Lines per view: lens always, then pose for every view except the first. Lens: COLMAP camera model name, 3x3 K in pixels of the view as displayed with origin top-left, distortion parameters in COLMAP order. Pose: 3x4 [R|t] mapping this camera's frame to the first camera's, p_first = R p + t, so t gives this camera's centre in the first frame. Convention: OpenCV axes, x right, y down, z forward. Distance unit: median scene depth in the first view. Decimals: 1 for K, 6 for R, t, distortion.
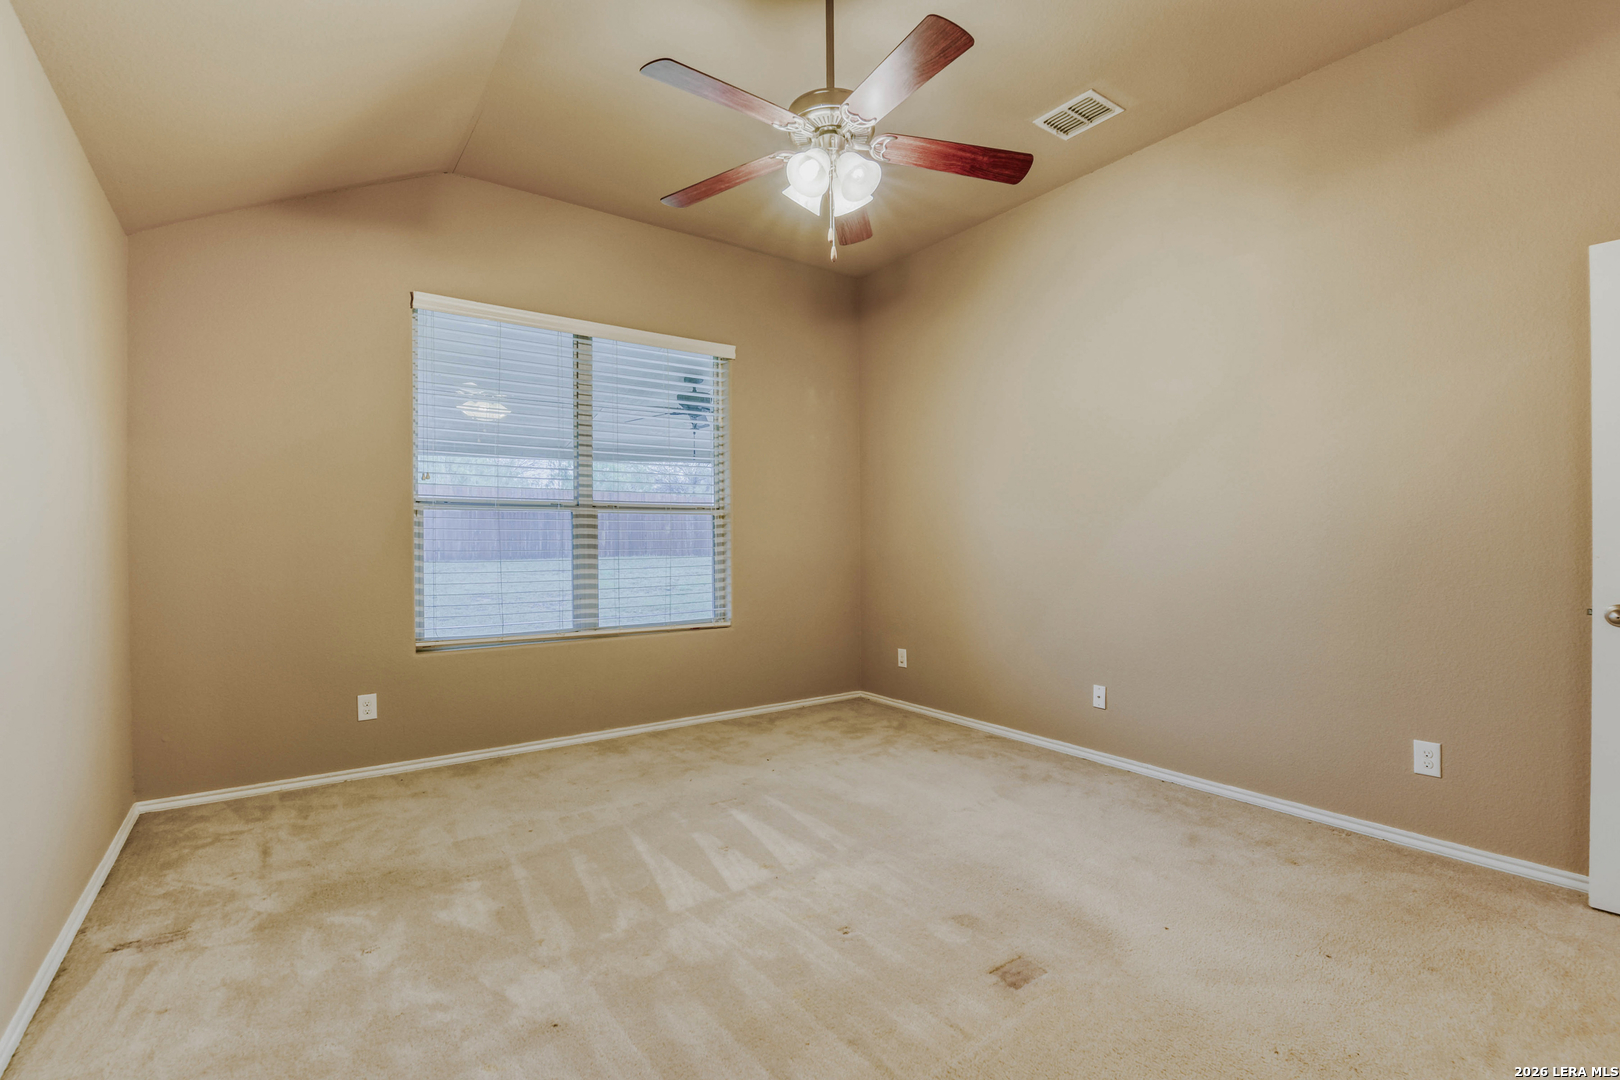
lens RADIAL K [[723.4, 0, 814.6], [0, 723.4, 554.5], [0, 0, 1]] dist [0.008085, -0.003562]
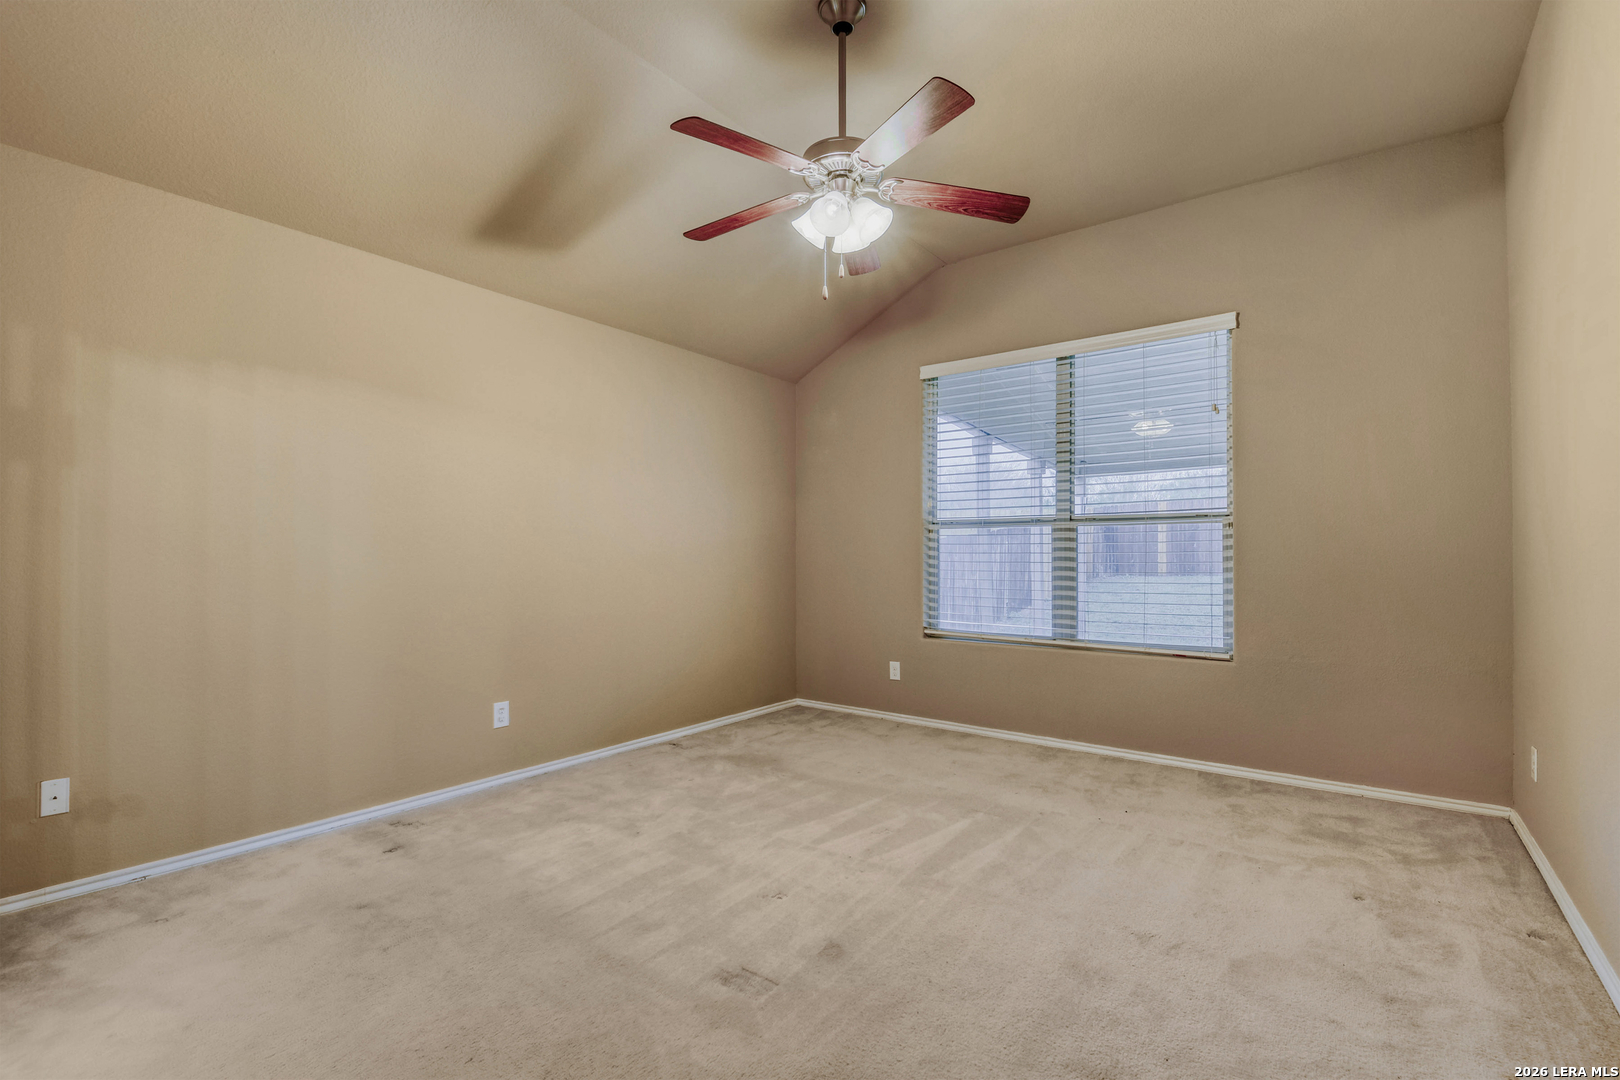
lens RADIAL K [[723.4, 0, 822.6], [0, 723.4, 563.8], [0, 0, 1]] dist [0.008085, -0.003562]
pose [[0.322565, 0.016306, -0.946407, 0.561396], [-0.024078, 0.999669, 0.009017, -0.005804], [0.946241, 0.019879, 0.322851, 0.344071]]
